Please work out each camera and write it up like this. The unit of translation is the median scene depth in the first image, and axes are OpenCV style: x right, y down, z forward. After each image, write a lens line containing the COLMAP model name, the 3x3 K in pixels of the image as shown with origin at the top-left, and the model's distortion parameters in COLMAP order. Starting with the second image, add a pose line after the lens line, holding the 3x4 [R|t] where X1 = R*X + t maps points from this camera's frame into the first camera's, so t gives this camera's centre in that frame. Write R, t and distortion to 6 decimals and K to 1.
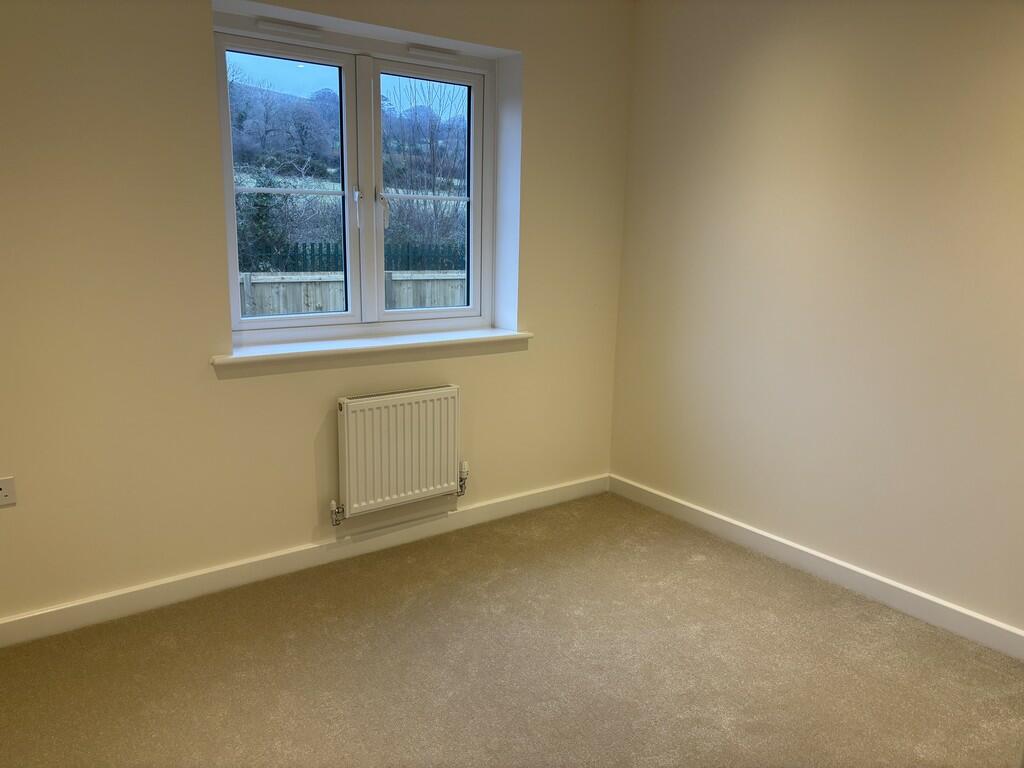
lens RADIAL K [[783.4, 0, 505.3], [0, 783.4, 383.3], [0, 0, 1]] dist [0.051847, -0.053045]
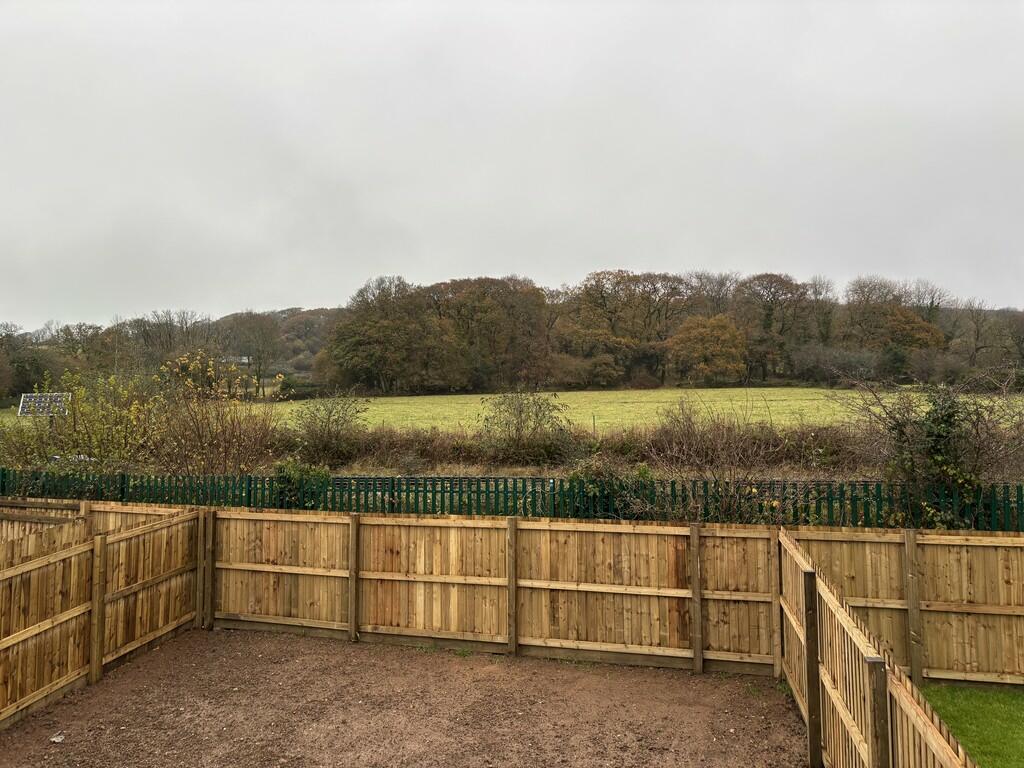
lens RADIAL K [[762.9, 0, 514.2], [0, 762.9, 382.8], [0, 0, 1]] dist [0.056927, -0.064762]
pose [[0.675663, -0.073930, -0.733494, -0.044337], [-0.132513, 0.966574, -0.219487, -0.064068], [0.725203, 0.245497, 0.643282, 0.241812]]
